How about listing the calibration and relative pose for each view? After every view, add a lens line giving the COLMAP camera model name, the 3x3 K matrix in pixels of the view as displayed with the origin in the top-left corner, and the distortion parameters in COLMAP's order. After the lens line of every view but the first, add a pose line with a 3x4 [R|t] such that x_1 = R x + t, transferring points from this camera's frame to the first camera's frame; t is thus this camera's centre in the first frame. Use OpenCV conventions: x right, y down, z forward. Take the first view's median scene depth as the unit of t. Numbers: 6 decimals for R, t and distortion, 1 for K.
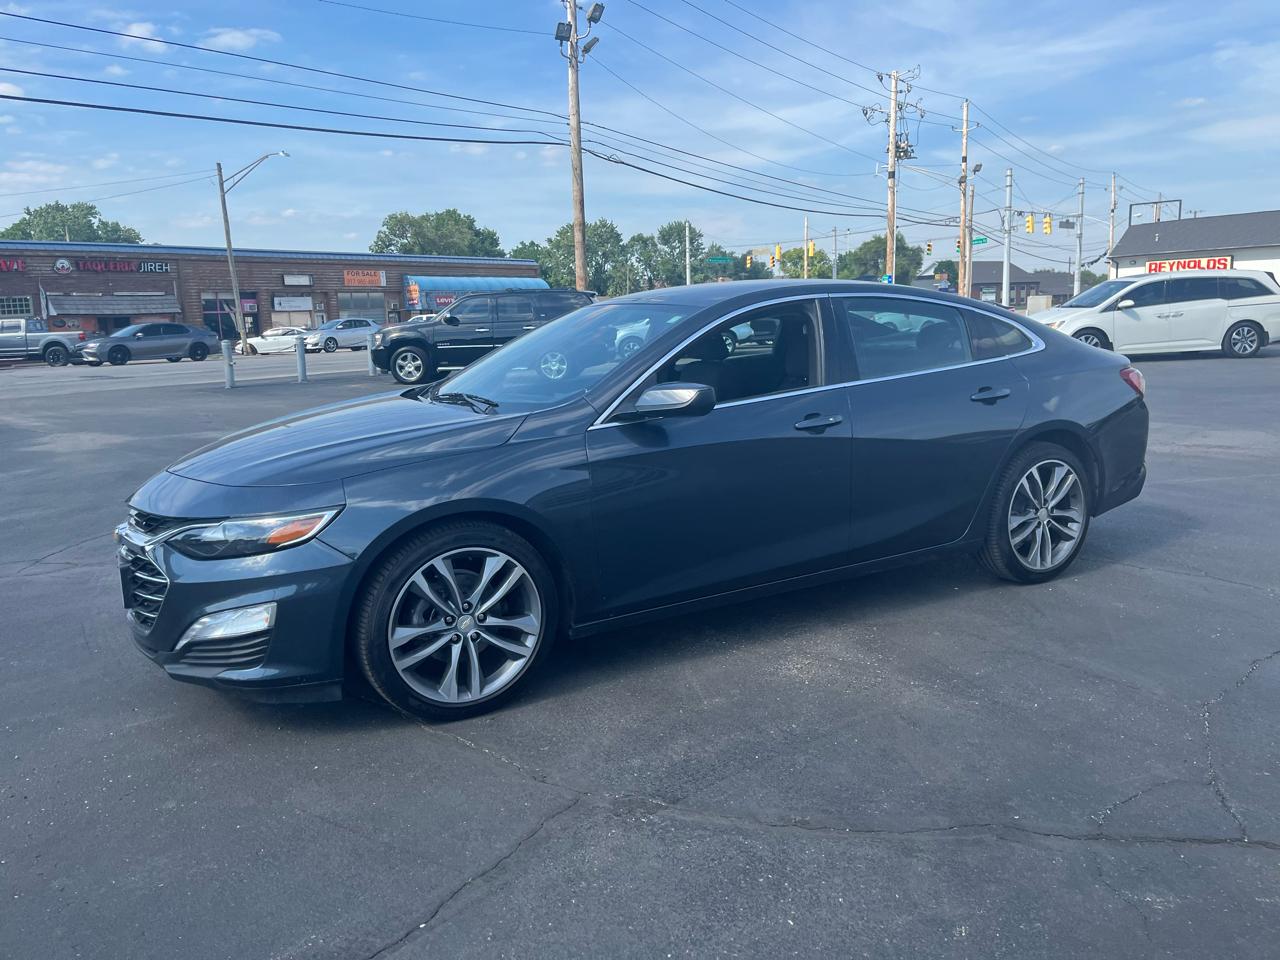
lens RADIAL K [[953.7, 0, 640.0], [0, 953.7, 480.0], [0, 0, 1]] dist [0.068766, -0.087927]
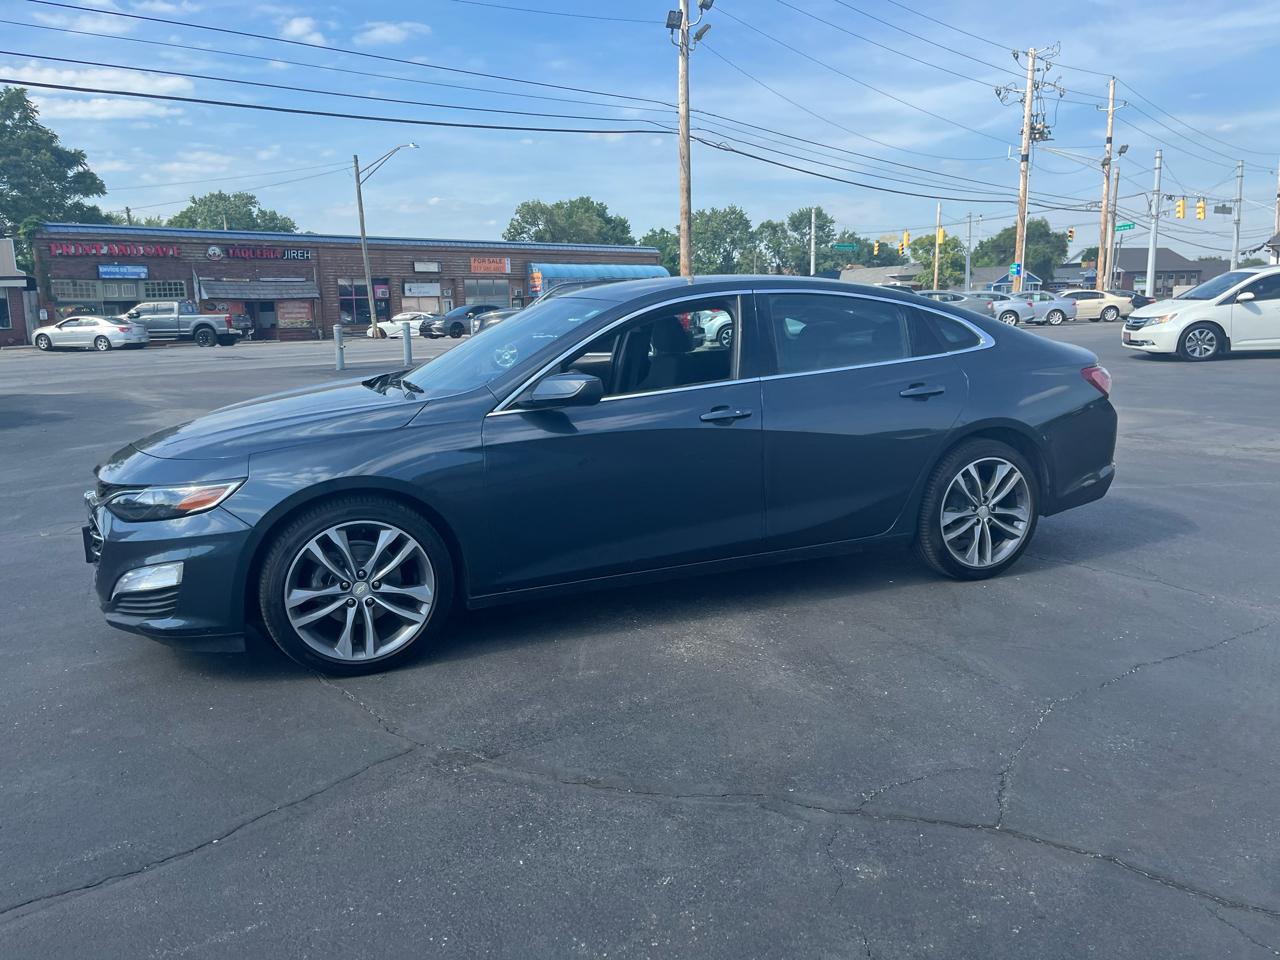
lens RADIAL K [[953.7, 0, 640.0], [0, 953.7, 480.0], [0, 0, 1]] dist [0.068766, -0.087927]
pose [[0.991280, 0.032148, -0.127791, 0.188039], [-0.030475, 0.999423, 0.015028, -0.001314], [0.128200, -0.011003, 0.991687, -0.035050]]
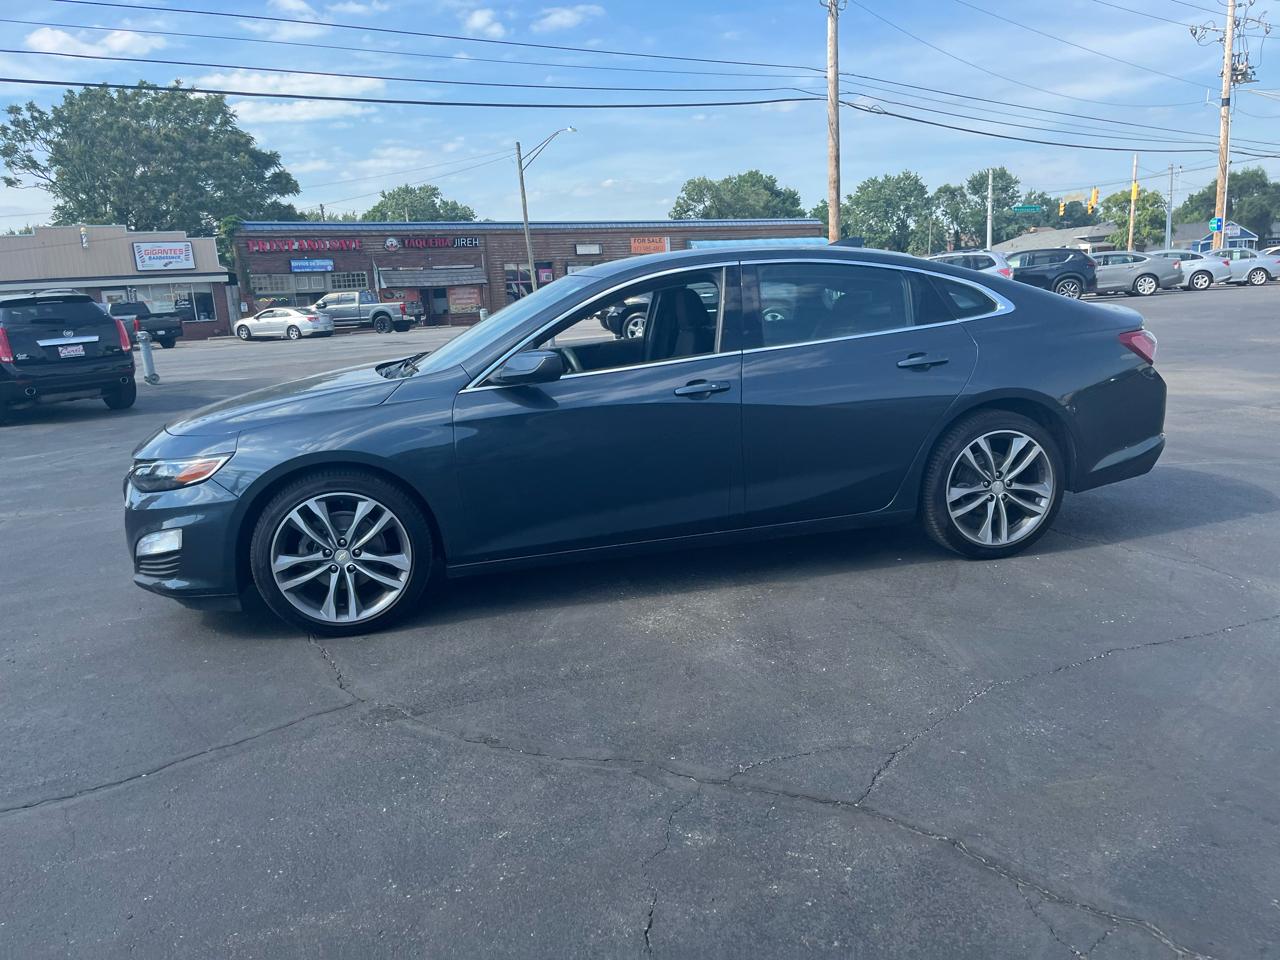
lens RADIAL K [[949.4, 0, 641.7], [0, 949.4, 492.5], [0, 0, 1]] dist [0.066392, -0.086344]
pose [[0.954346, 0.041137, -0.295859, 0.355679], [-0.025555, 0.998084, 0.056346, -0.003401], [0.297610, -0.046213, 0.953568, -0.007107]]
